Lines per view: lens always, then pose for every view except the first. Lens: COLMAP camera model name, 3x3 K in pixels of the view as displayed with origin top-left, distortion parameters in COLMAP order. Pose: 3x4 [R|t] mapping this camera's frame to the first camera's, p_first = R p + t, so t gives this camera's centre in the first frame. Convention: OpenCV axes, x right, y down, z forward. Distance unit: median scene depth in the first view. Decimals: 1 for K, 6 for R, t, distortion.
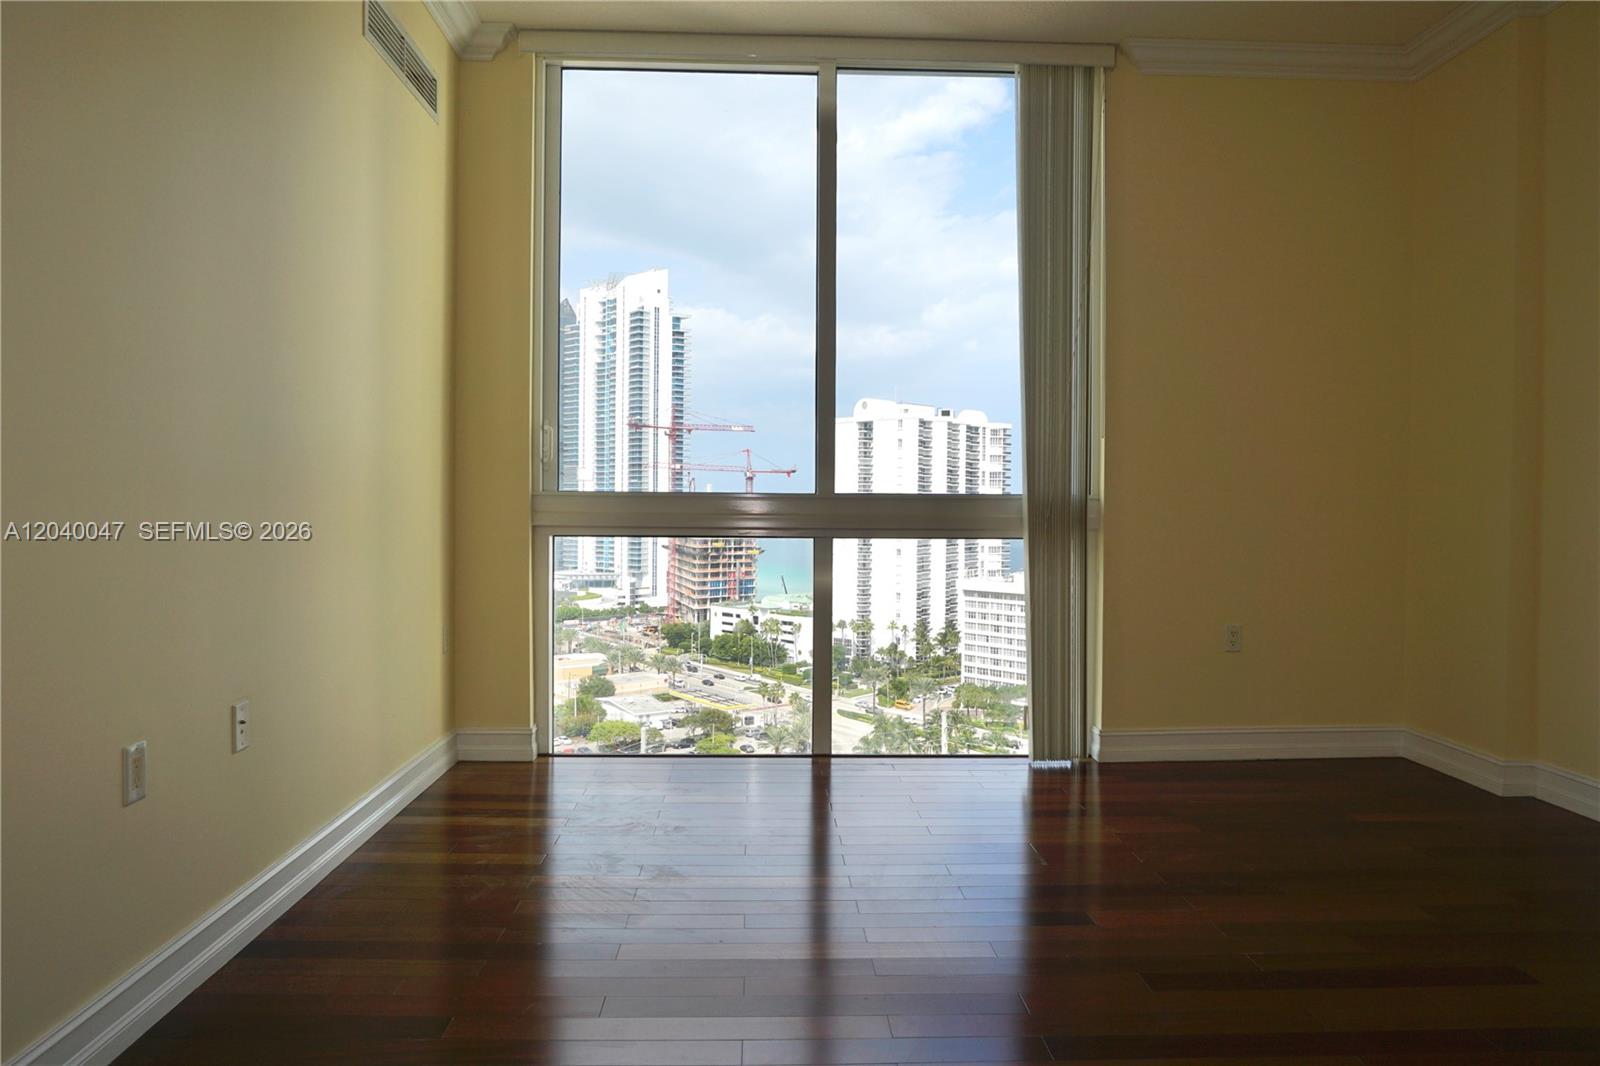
lens RADIAL K [[1106.4, 0, 790.1], [0, 1106.4, 519.2], [0, 0, 1]] dist [-0.000938, 0.001561]
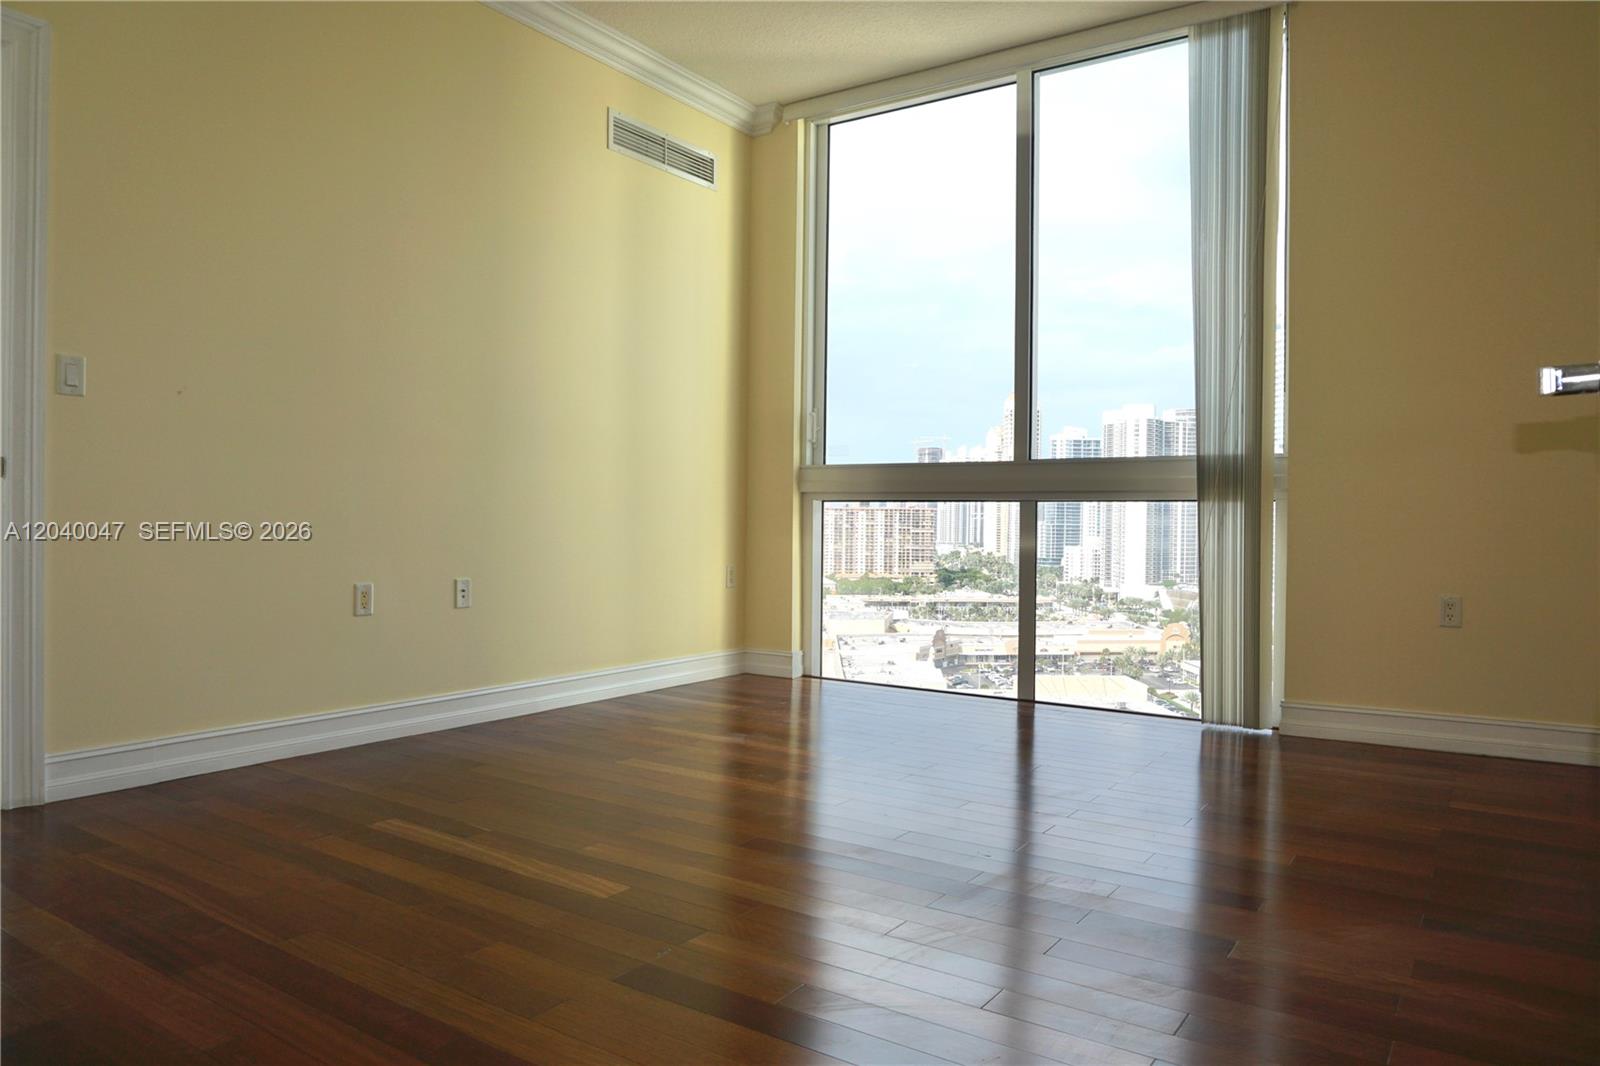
lens RADIAL K [[1106.4, 0, 790.1], [0, 1106.4, 519.2], [0, 0, 1]] dist [-0.000938, 0.001561]
pose [[0.802263, 0.002617, -0.596965, 0.504847], [-0.012631, 0.999841, -0.012592, 0.052540], [0.596838, 0.017642, 0.802168, -0.018439]]
